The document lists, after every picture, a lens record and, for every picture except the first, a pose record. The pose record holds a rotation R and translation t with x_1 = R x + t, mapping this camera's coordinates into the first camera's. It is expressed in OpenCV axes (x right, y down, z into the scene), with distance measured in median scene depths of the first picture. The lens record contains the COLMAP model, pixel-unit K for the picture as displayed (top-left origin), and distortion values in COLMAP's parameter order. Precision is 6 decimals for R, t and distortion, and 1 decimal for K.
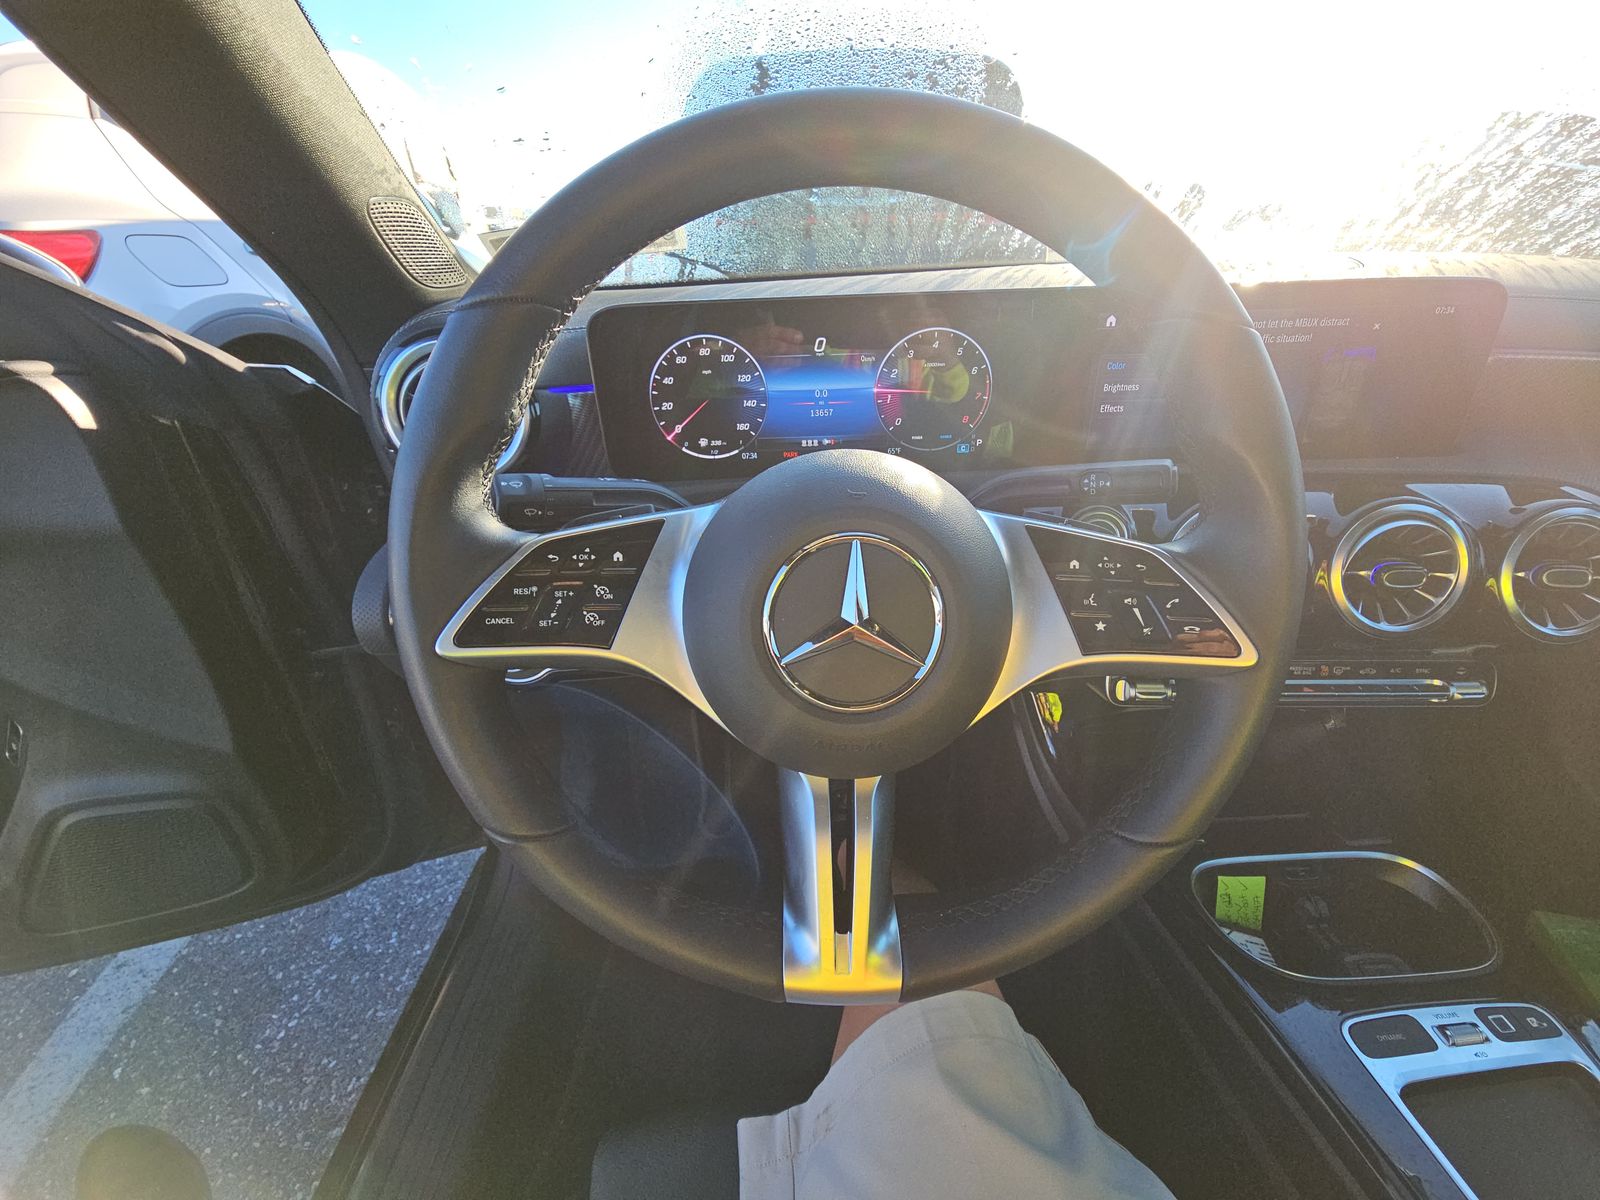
lens RADIAL K [[652.4, 0, 800.0], [0, 652.4, 600.0], [0, 0, 1]] dist [0.004064, -0.000418]
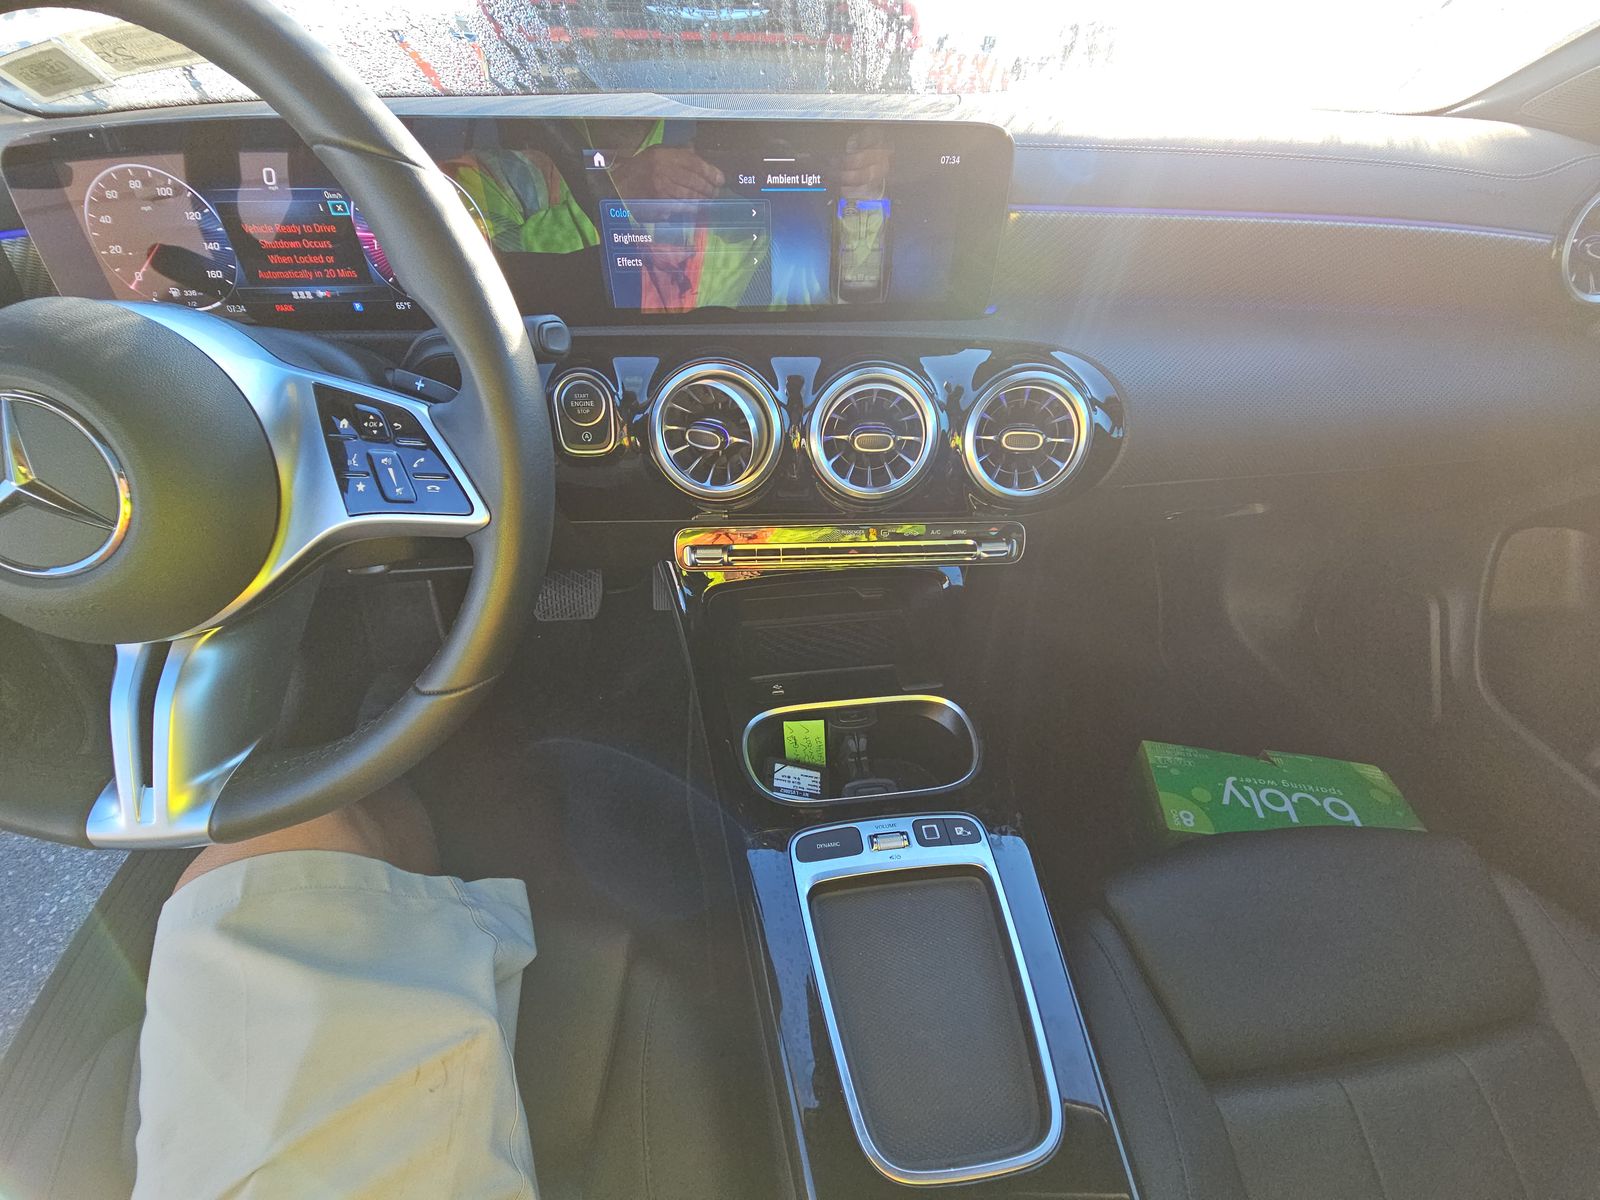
lens RADIAL K [[644.9, 0, 790.7], [0, 644.9, 592.0], [0, 0, 1]] dist [0.064295, -0.033410]
pose [[0.996870, -0.025449, 0.074851, 0.634855], [0.012284, 0.985134, 0.171345, 0.020770], [-0.078099, -0.169889, 0.982364, -0.043001]]
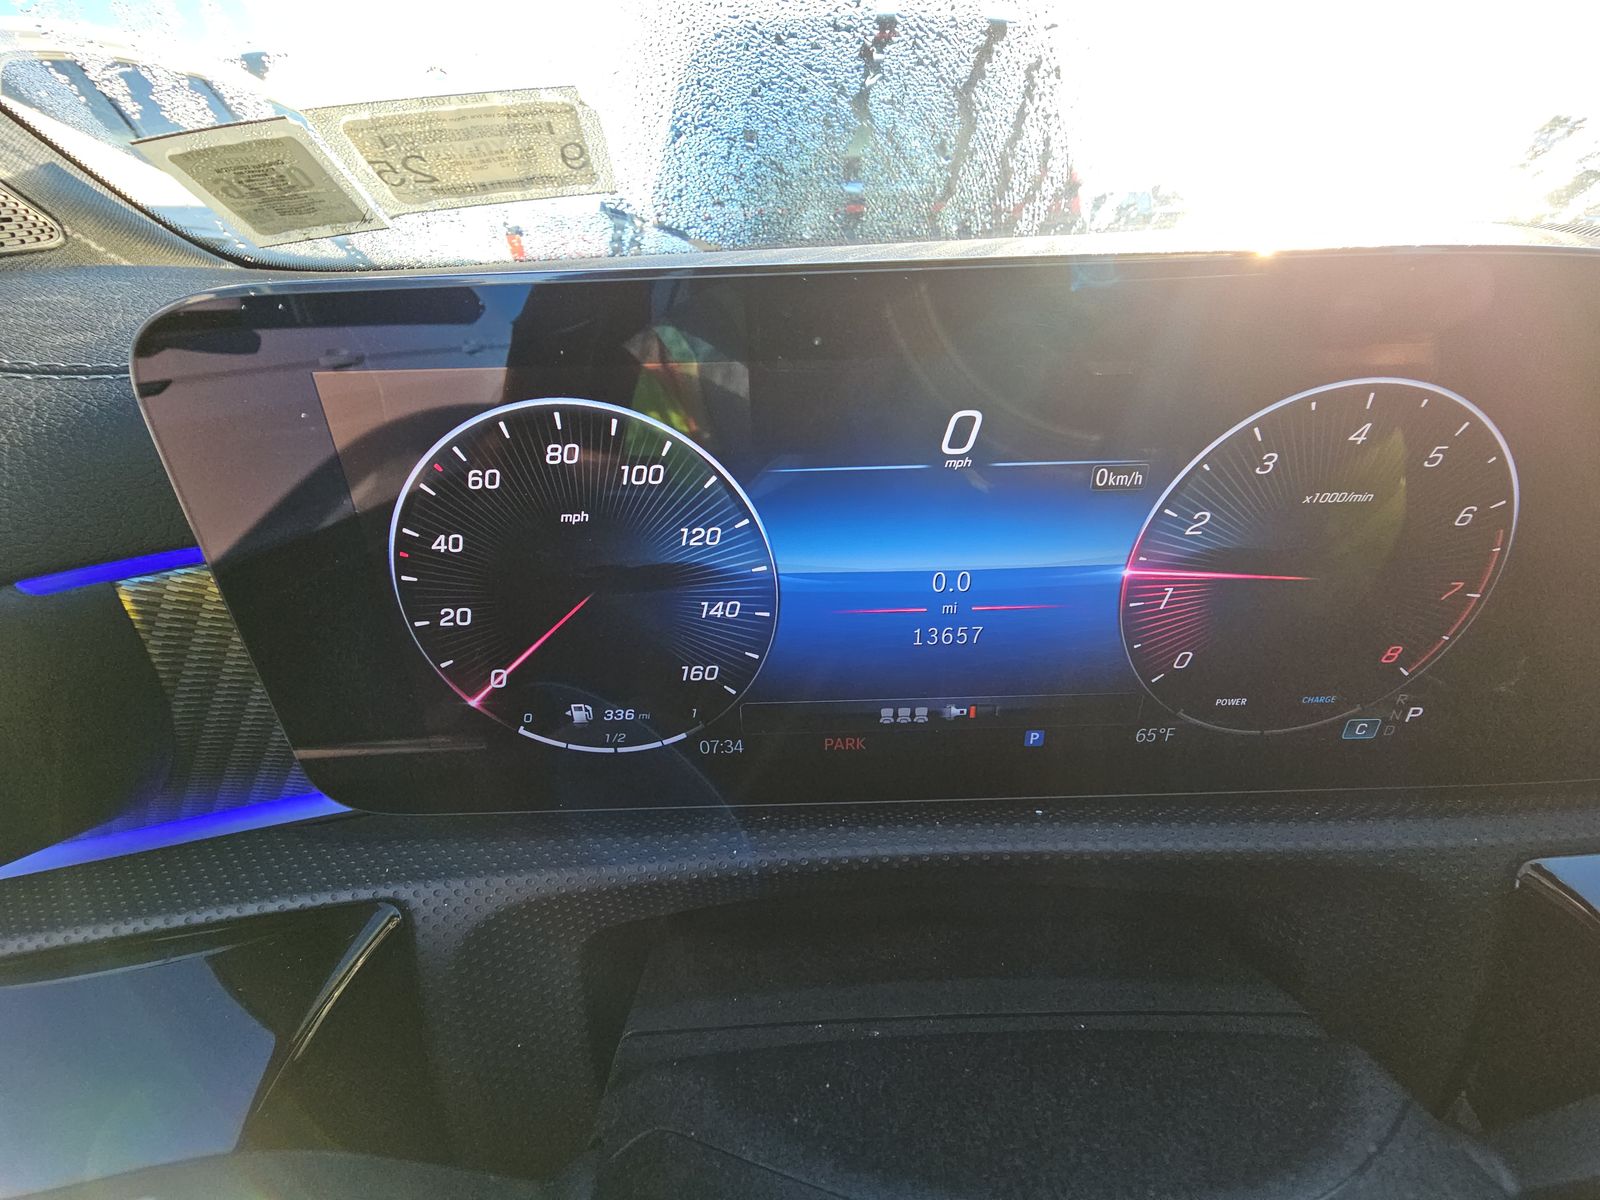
lens RADIAL K [[652.4, 0, 800.0], [0, 652.4, 600.0], [0, 0, 1]] dist [0.004064, -0.000418]
pose [[0.999971, 0.007413, -0.001645, -0.038127], [-0.007413, 0.999972, -0.000434, -0.304506], [0.001642, 0.000446, 0.999999, 0.684451]]
